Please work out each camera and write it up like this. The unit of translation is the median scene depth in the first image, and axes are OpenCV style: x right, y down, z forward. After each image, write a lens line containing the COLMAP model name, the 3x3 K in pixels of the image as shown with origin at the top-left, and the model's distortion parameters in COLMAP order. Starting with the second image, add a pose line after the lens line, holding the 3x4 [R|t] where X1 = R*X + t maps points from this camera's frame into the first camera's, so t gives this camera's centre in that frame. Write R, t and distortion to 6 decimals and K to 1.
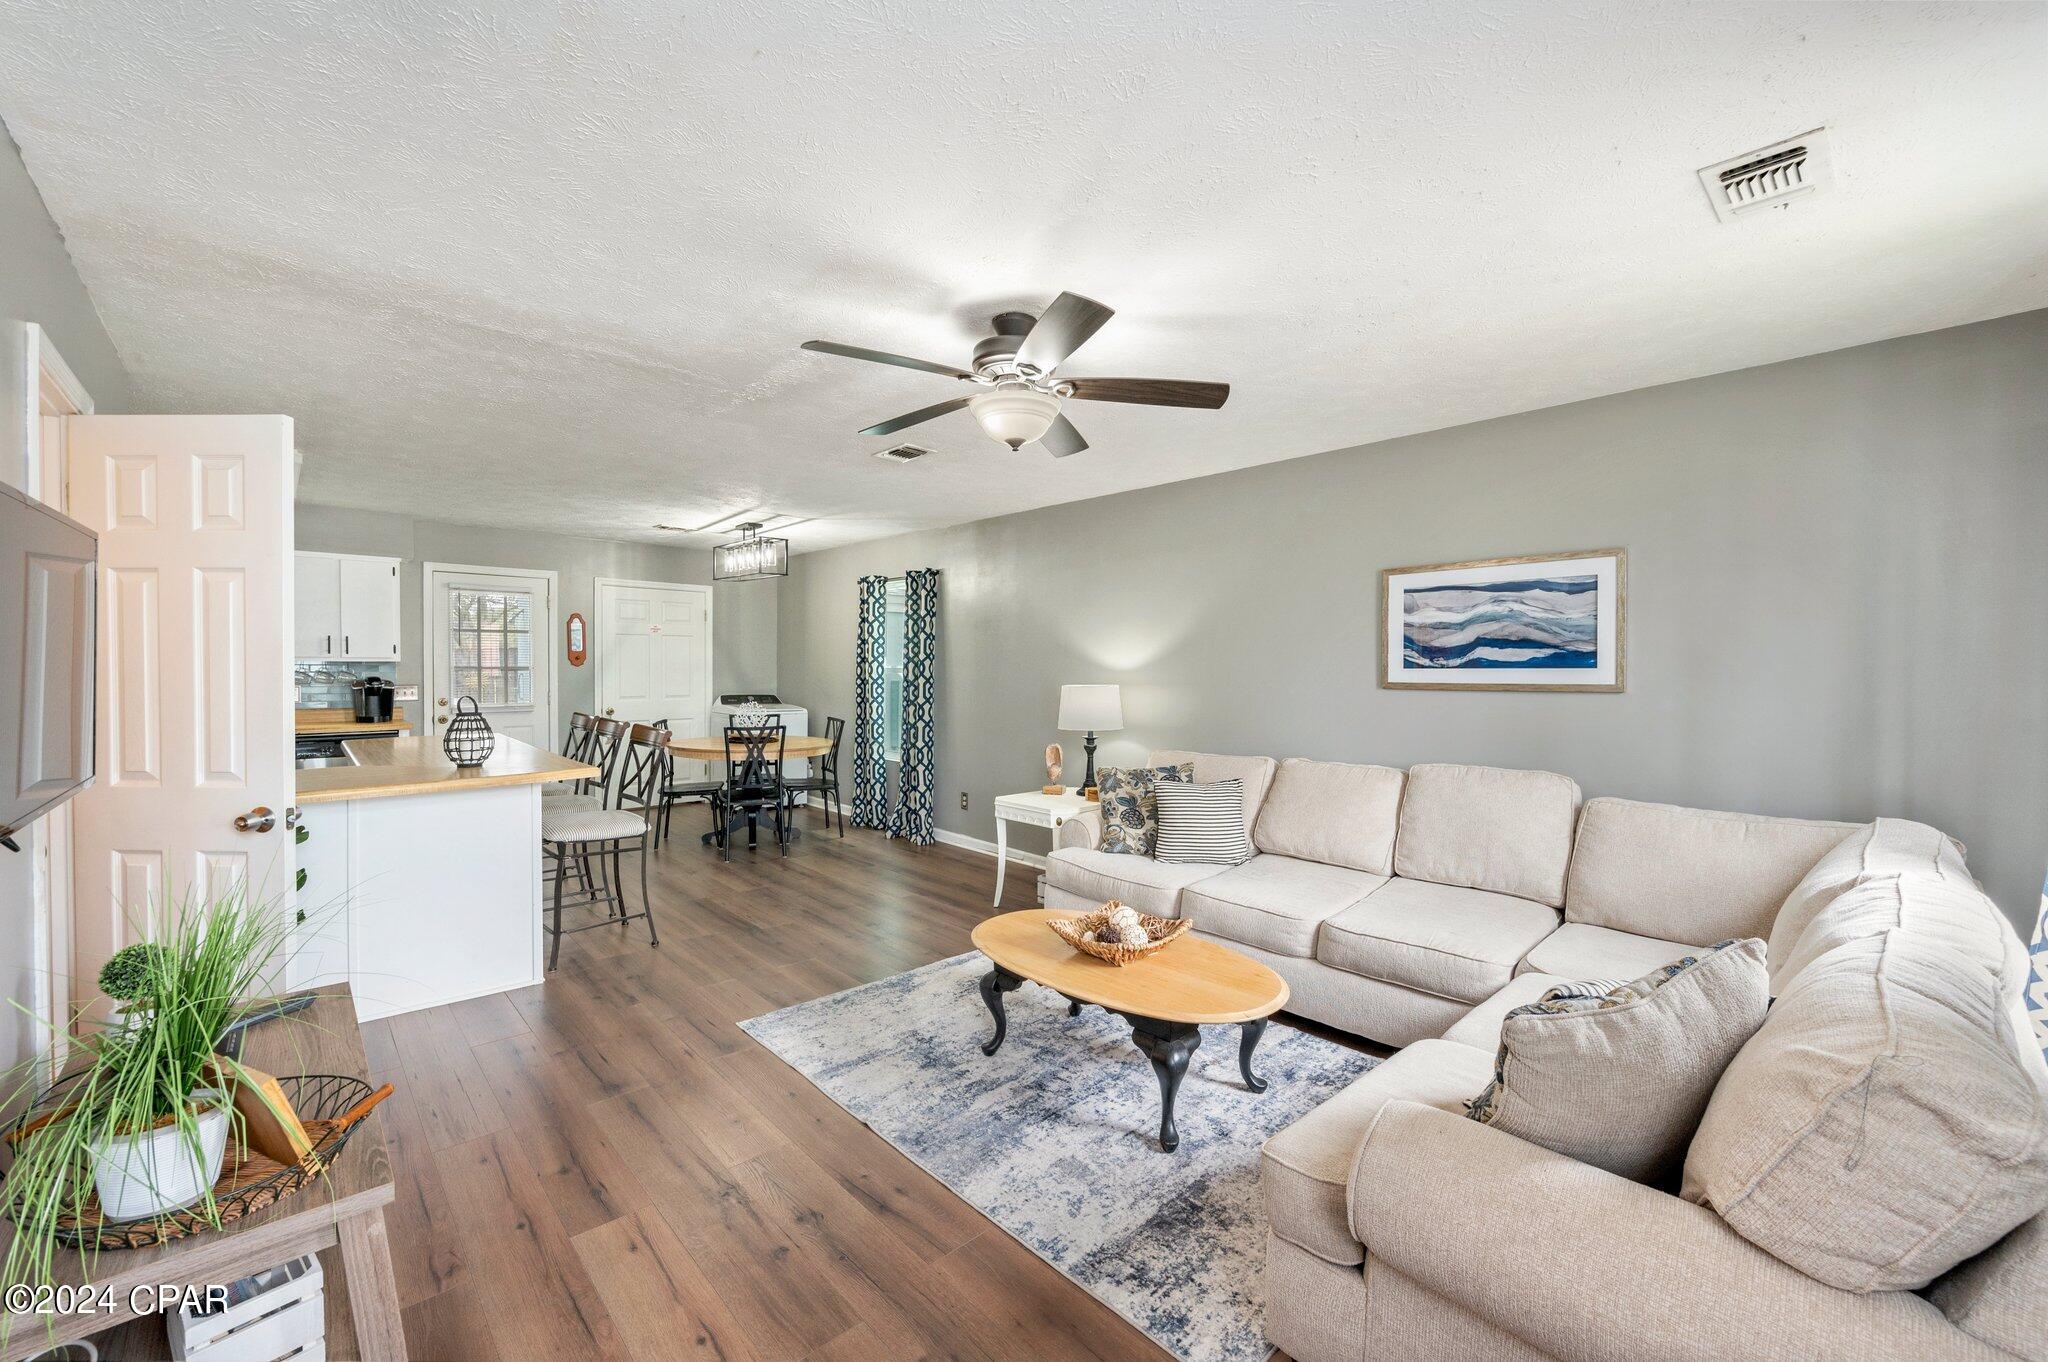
lens RADIAL K [[819.5, 0, 1045.3], [0, 819.5, 682.6], [0, 0, 1]] dist [-0.003575, -0.000352]
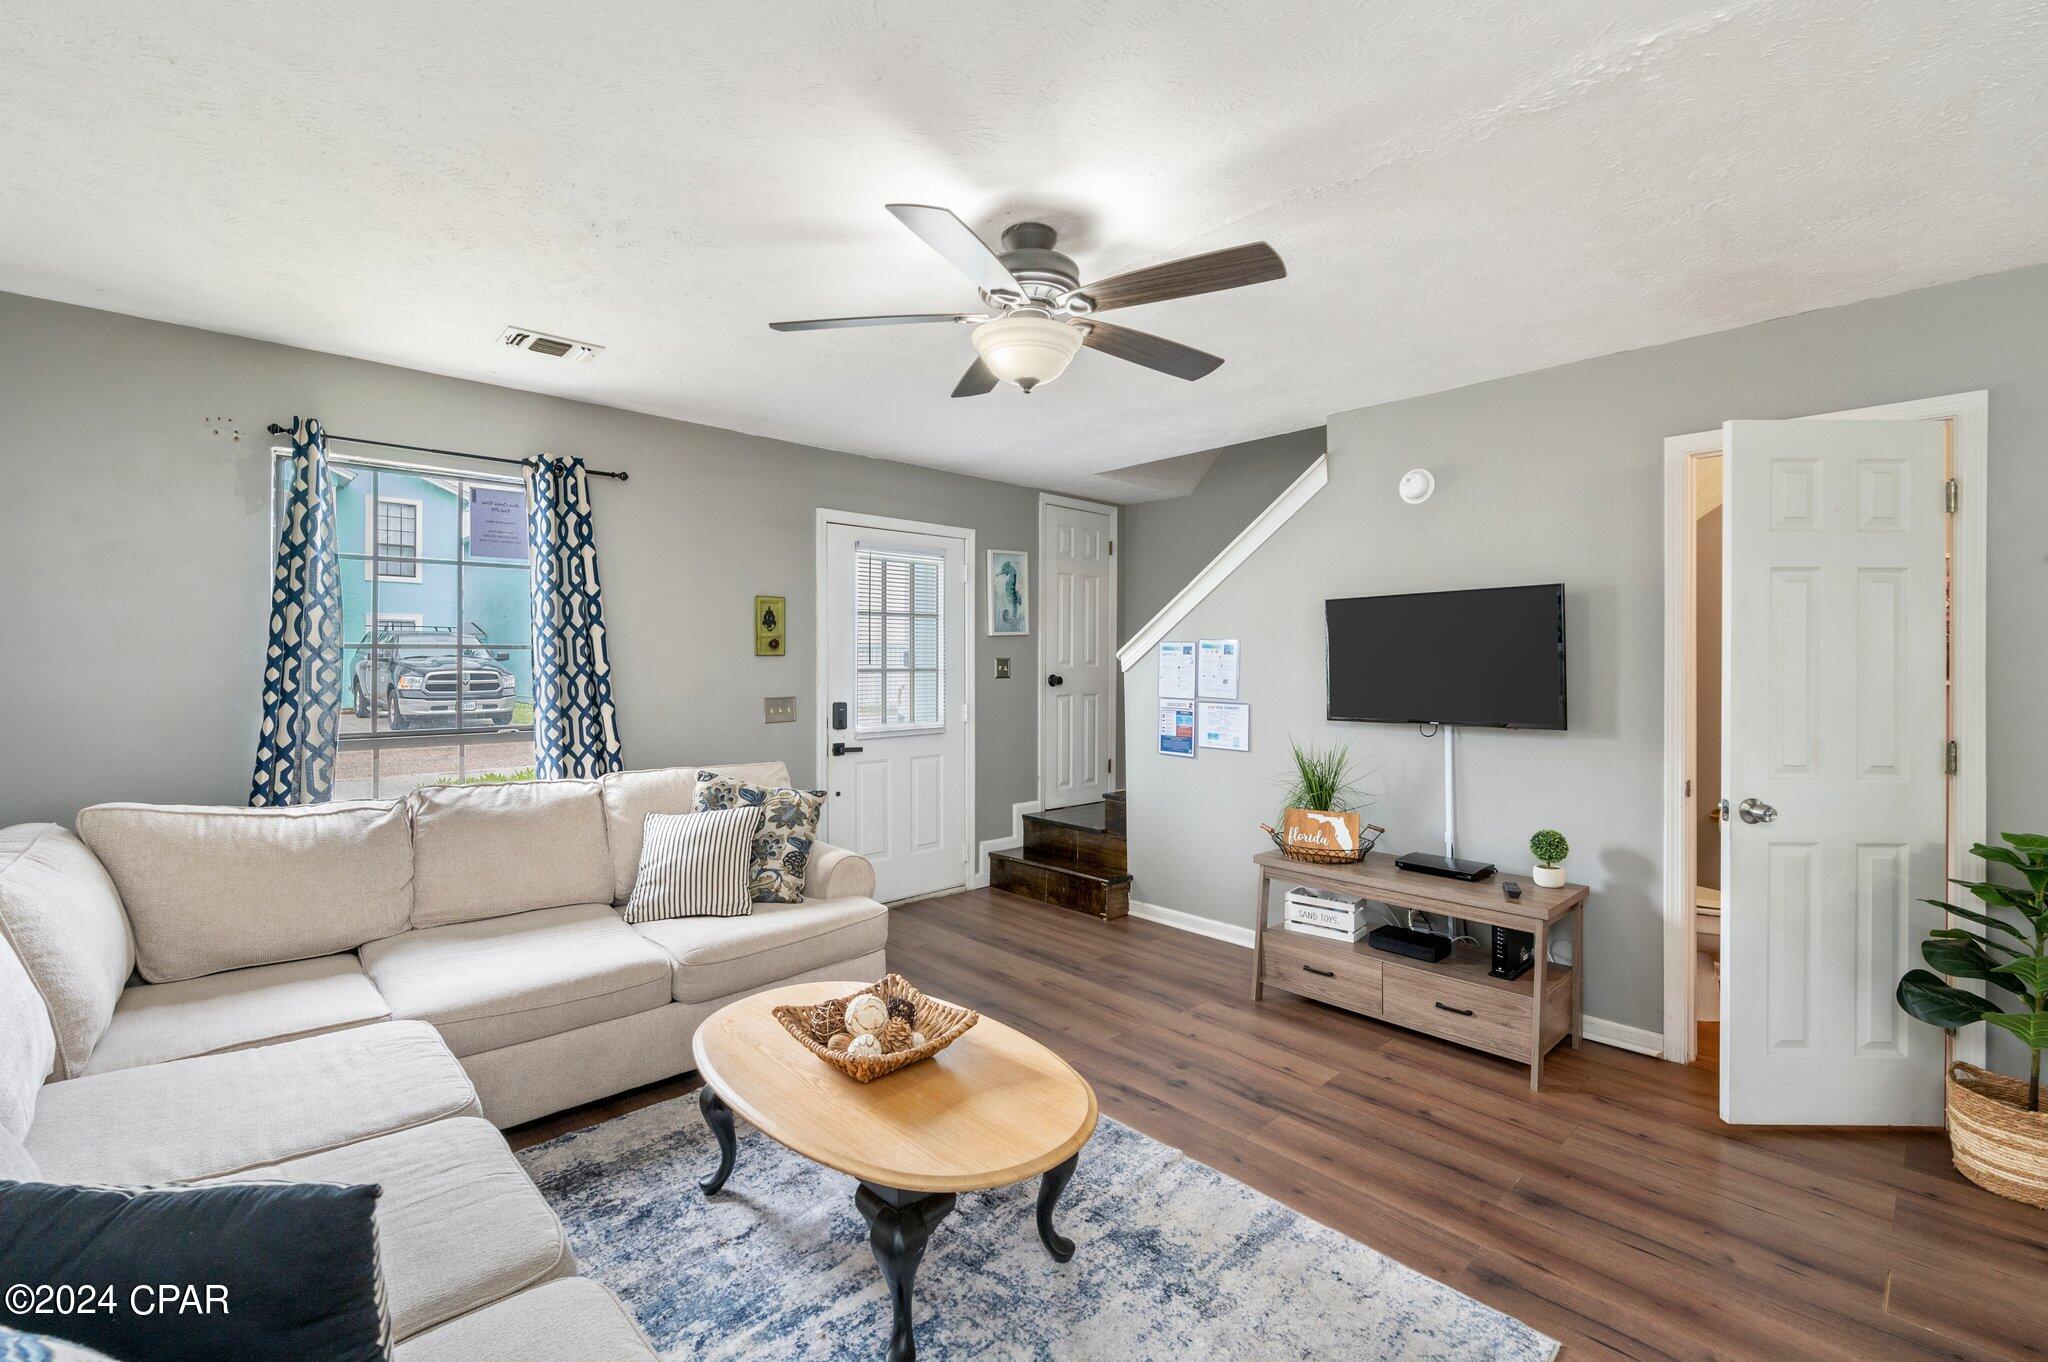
lens RADIAL K [[883.3, 0, 1033.8], [0, 883.3, 656.8], [0, 0, 1]] dist [-0.000085, -0.000061]
pose [[-0.999920, -0.009973, 0.007750, -0.039260], [-0.009845, 0.999818, 0.016359, -0.023703], [-0.007912, 0.016282, -0.999836, 1.415519]]
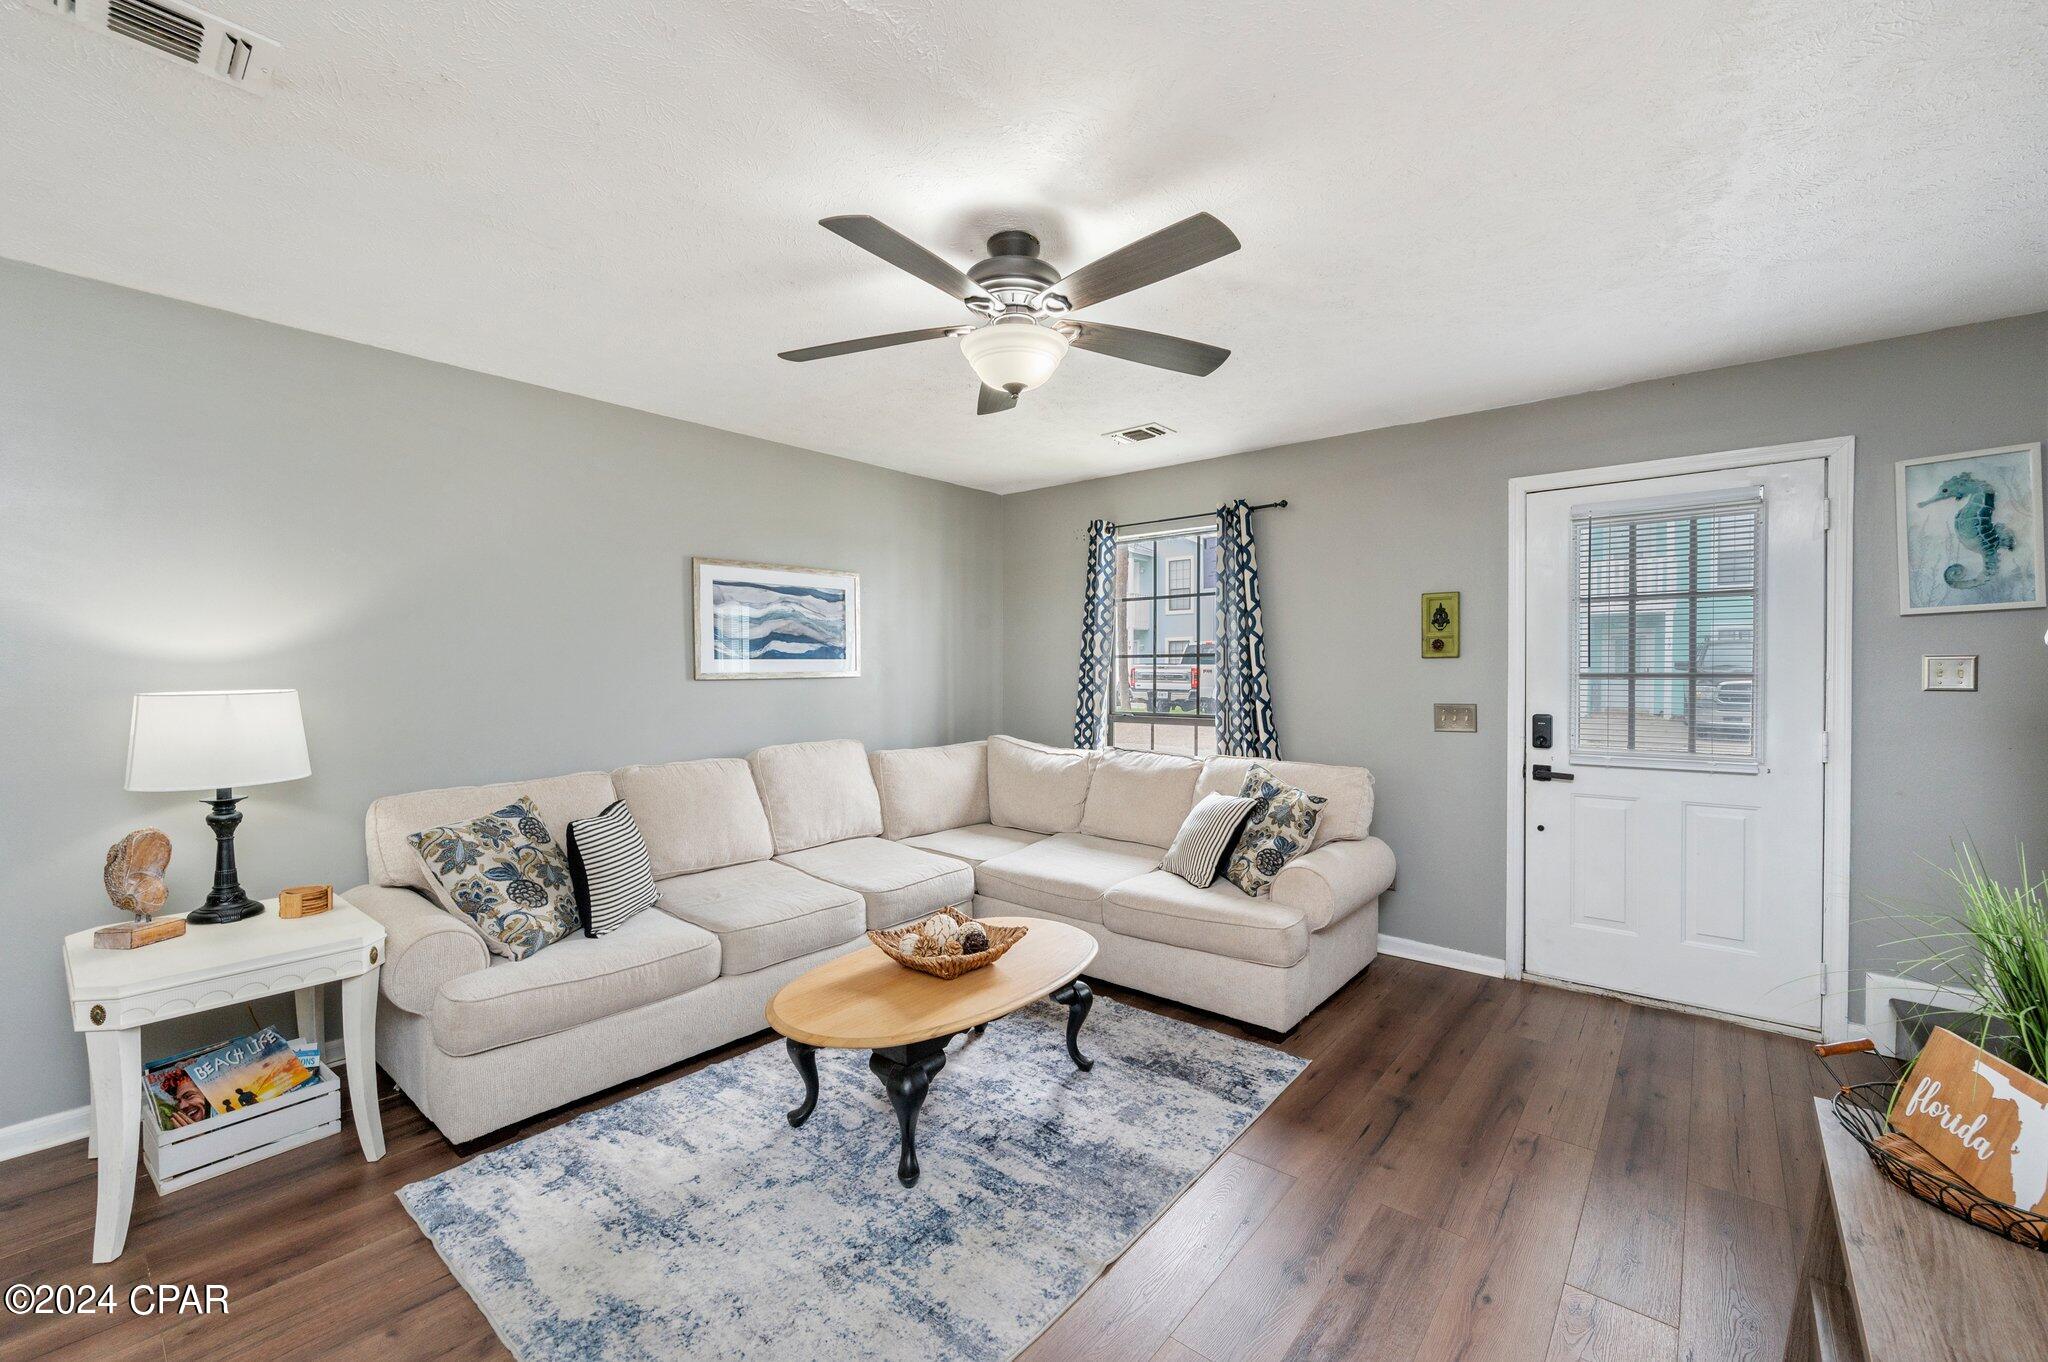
lens RADIAL K [[826.9, 0, 1012.7], [0, 826.9, 683.6], [0, 0, 1]] dist [-0.001298, -0.000398]
pose [[-0.103179, -0.023262, 0.994391, -0.670490], [0.020740, 0.999459, 0.025533, -0.006332], [-0.994447, 0.023258, -0.102641, 0.818417]]
